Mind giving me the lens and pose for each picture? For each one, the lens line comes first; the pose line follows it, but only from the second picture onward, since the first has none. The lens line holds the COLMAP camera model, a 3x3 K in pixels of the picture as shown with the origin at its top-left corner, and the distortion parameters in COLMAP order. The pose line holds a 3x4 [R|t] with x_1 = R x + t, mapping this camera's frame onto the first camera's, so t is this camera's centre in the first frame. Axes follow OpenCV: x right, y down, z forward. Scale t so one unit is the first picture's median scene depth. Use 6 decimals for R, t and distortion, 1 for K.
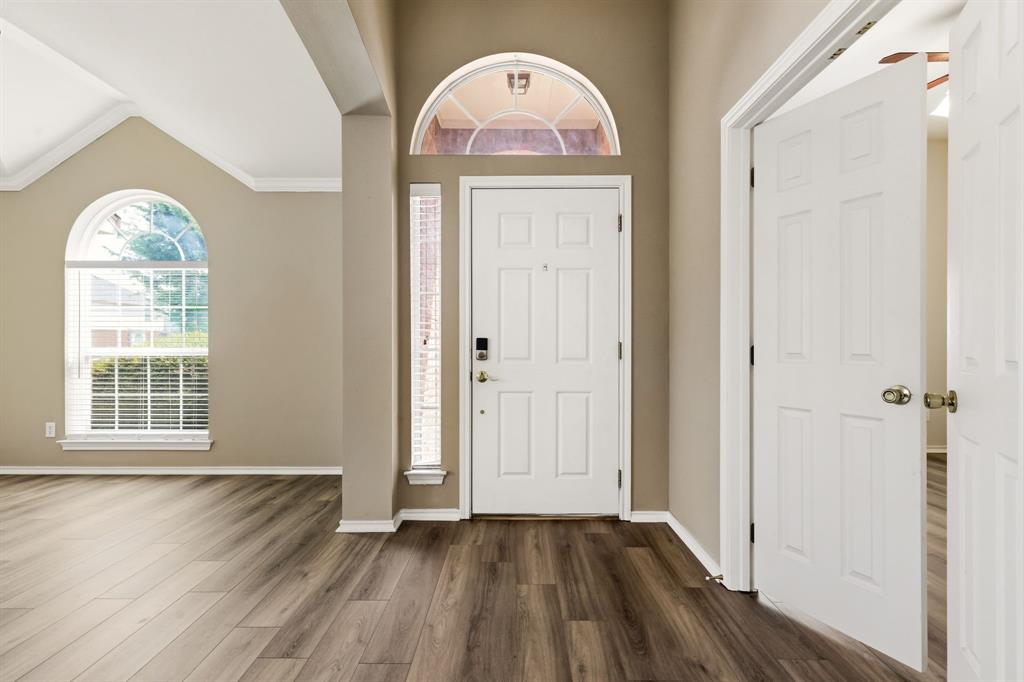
lens RADIAL K [[506.6, 0, 539.3], [0, 506.6, 341.6], [0, 0, 1]] dist [-0.005136, 0.002339]
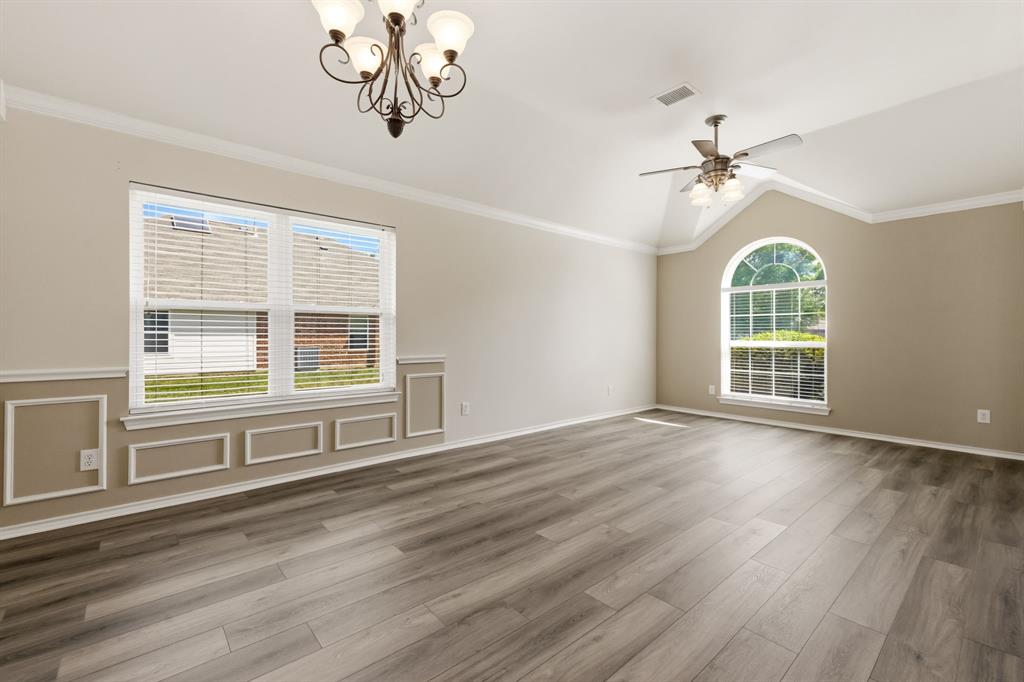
lens RADIAL K [[431.8, 0, 513.4], [0, 431.8, 333.8], [0, 0, 1]] dist [0.002941, -0.000916]
pose [[0.674074, -0.000729, -0.738664, -0.353919], [-0.009479, 0.999909, -0.009637, 0.009329], [0.738603, 0.013498, 0.674005, -0.446593]]
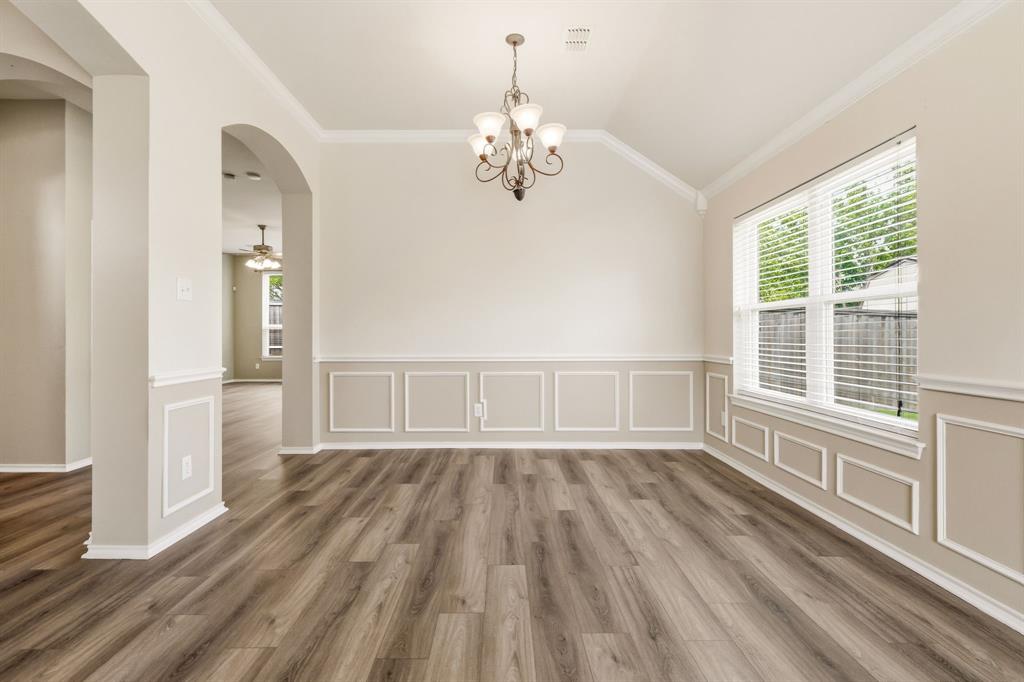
lens RADIAL K [[506.6, 0, 507.5], [0, 506.6, 338.2], [0, 0, 1]] dist [-0.005136, 0.002339]
pose [[-0.999953, 0.002947, -0.009285, -0.754278], [0.002796, 0.999864, 0.016261, 0.000061], [0.009331, 0.016234, -0.999825, 0.583776]]
